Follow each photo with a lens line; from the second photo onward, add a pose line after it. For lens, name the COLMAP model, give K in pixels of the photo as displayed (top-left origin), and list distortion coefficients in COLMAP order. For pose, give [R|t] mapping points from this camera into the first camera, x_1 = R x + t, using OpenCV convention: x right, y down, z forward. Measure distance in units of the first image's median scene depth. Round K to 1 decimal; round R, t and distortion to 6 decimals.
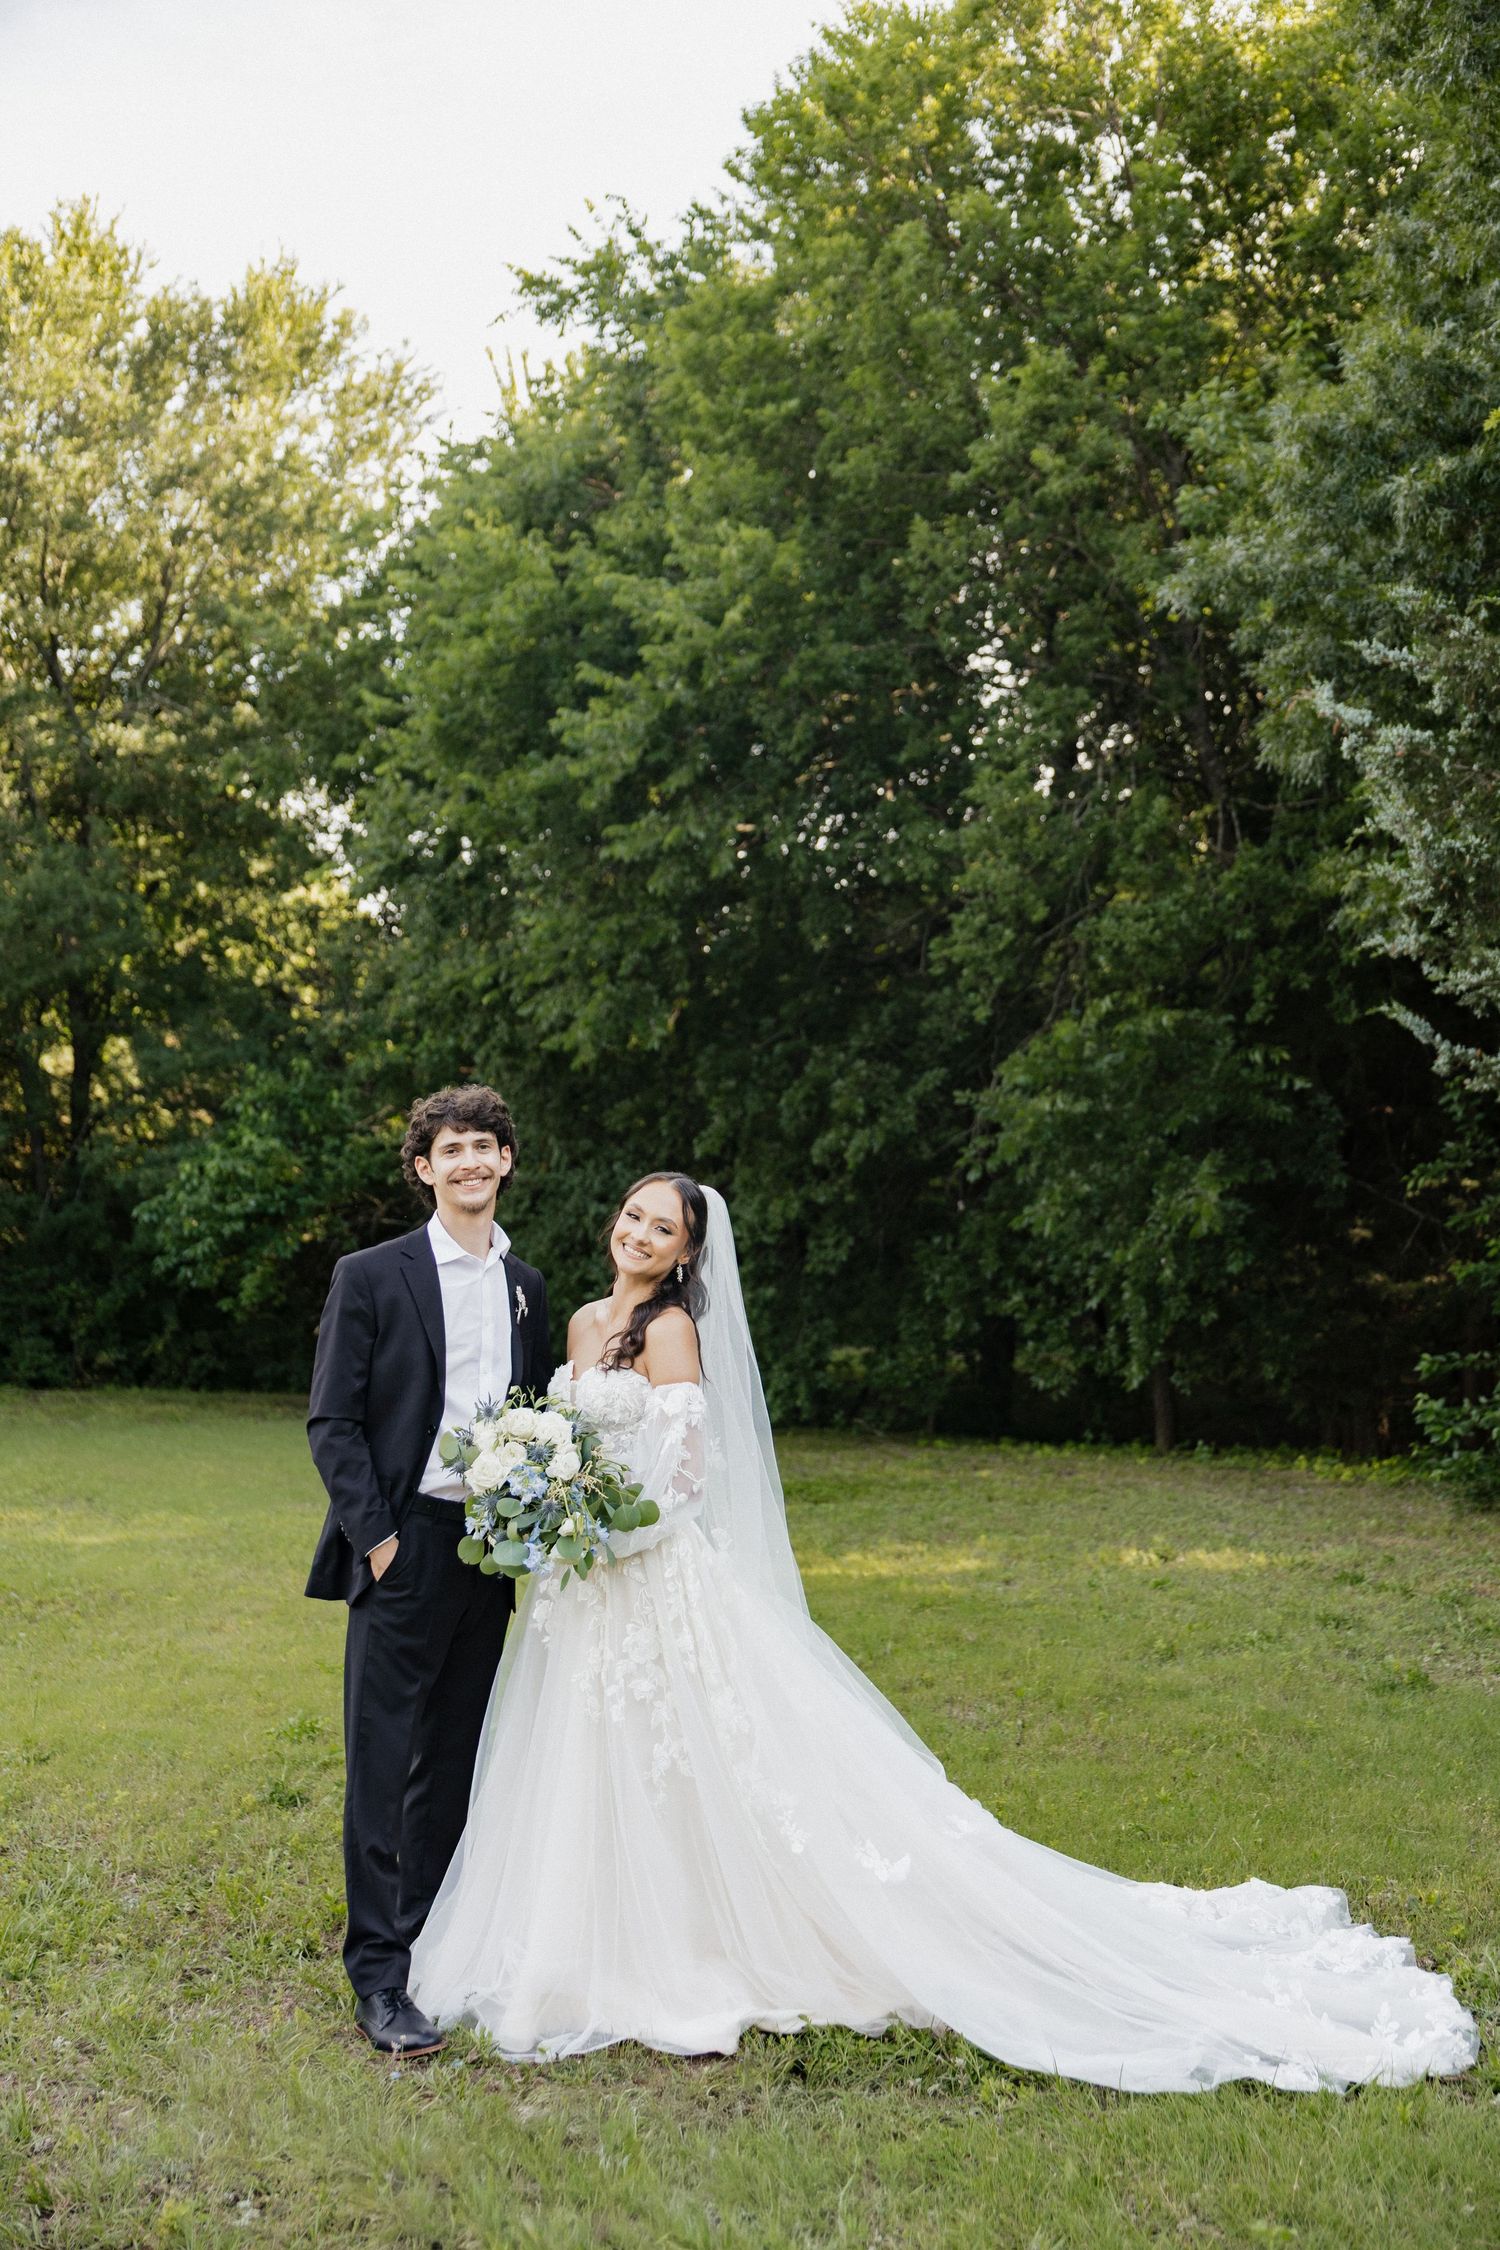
lens RADIAL K [[2547.4, 0, 749.9], [0, 2547.4, 1121.1], [0, 0, 1]] dist [-0.015677, 0.000000]
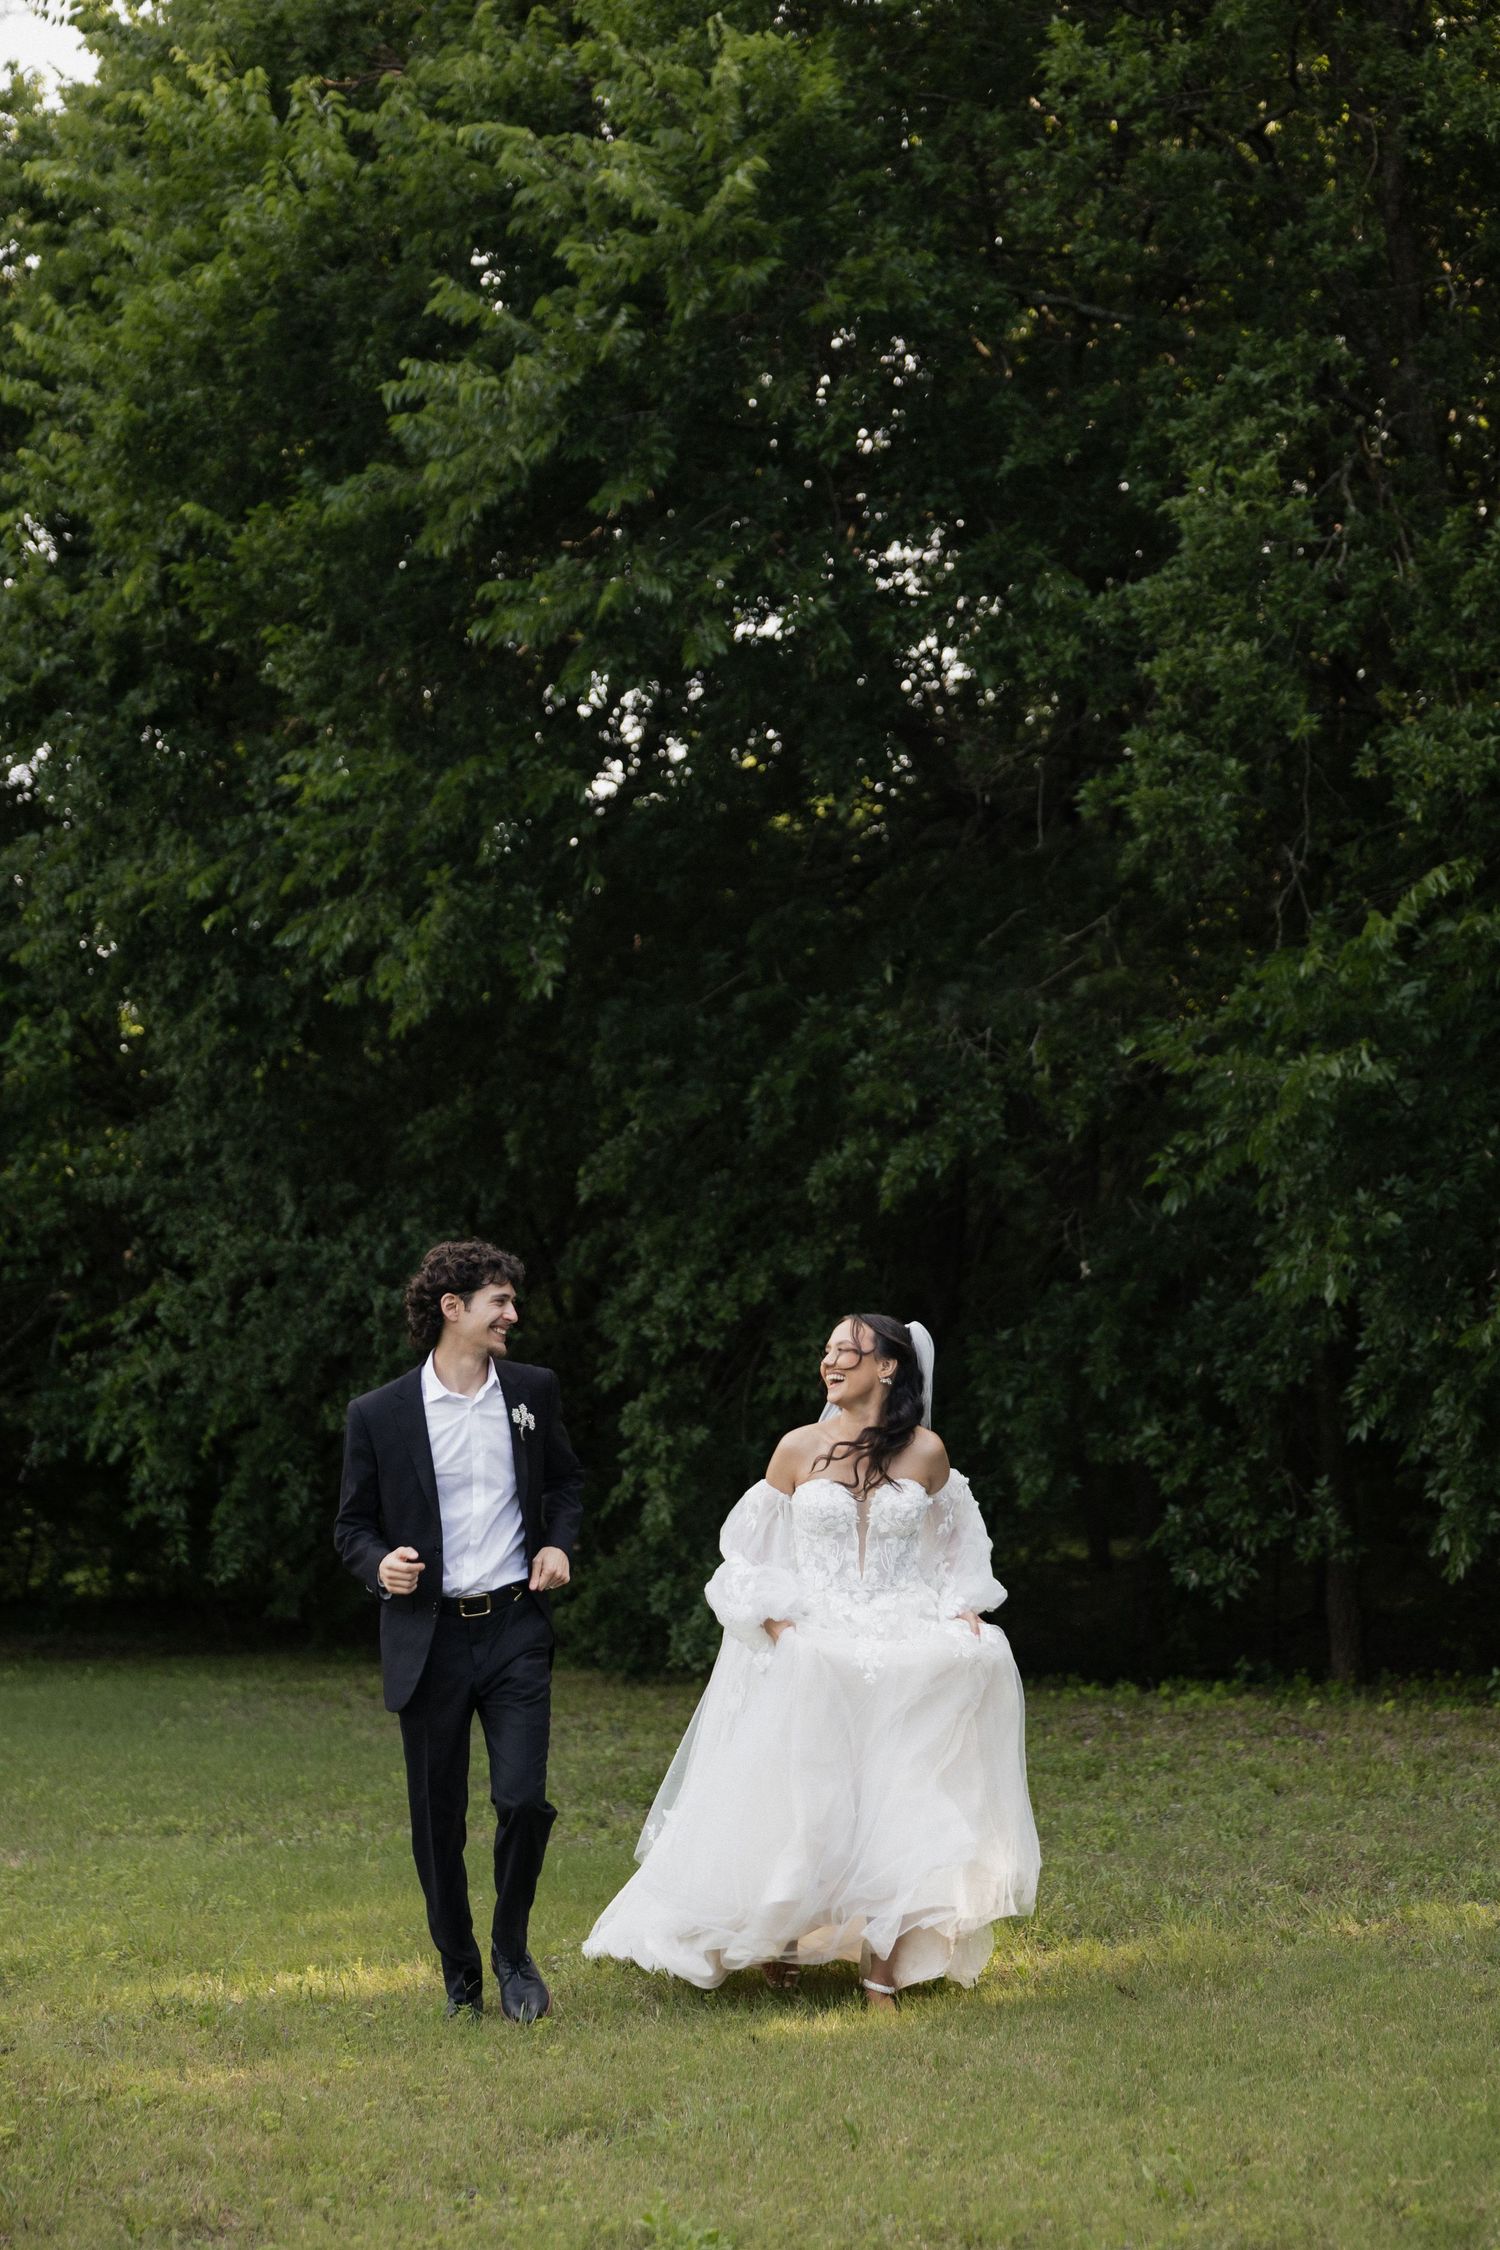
lens RADIAL K [[3440.2, 0, 752.8], [0, 3440.2, 1126.7], [0, 0, 1]] dist [0.019455, 0.000000]
pose [[0.989033, -0.012259, 0.147186, -0.099922], [0.017075, 0.999358, -0.031502, 0.023632], [-0.146705, 0.033670, 0.988607, 0.240099]]
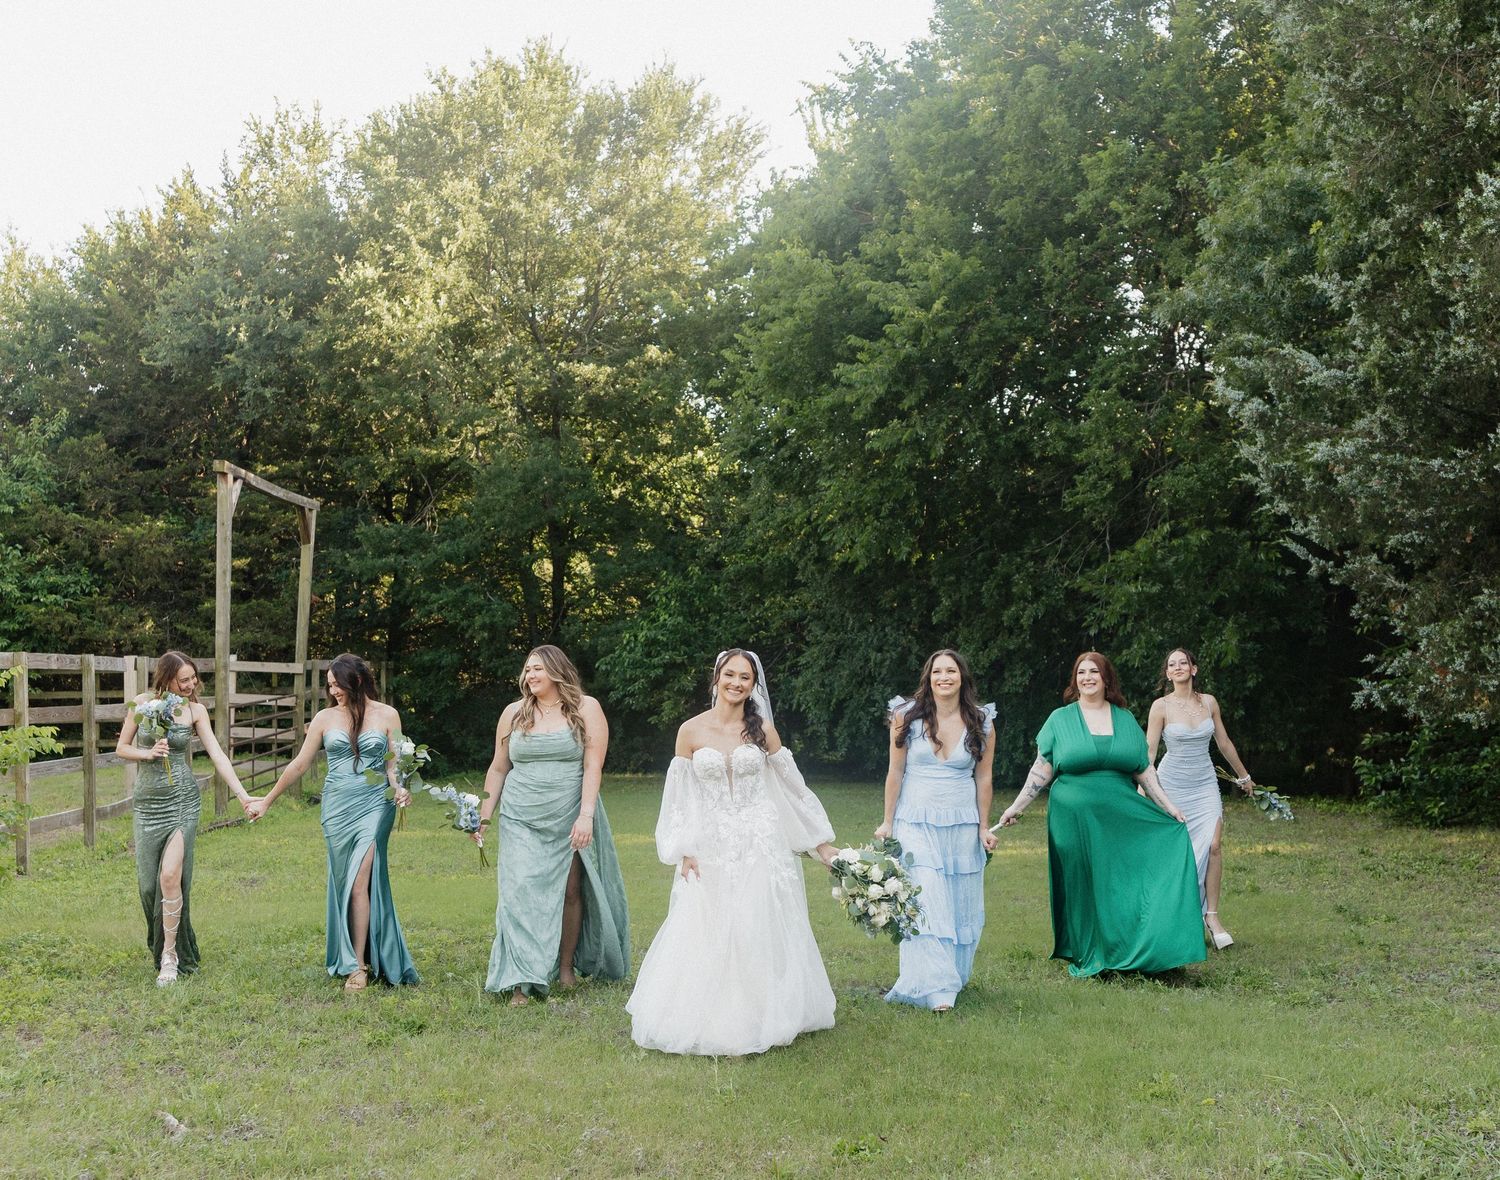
lens RADIAL K [[1896.8, 0, 745.1], [0, 1896.8, 586.2], [0, 0, 1]] dist [0.035753, 0.000000]
pose [[0.988689, -0.031682, -0.146597, 0.040194], [0.032091, 0.999485, 0.000428, -0.014489], [0.146508, -0.005127, 0.989196, -0.233641]]
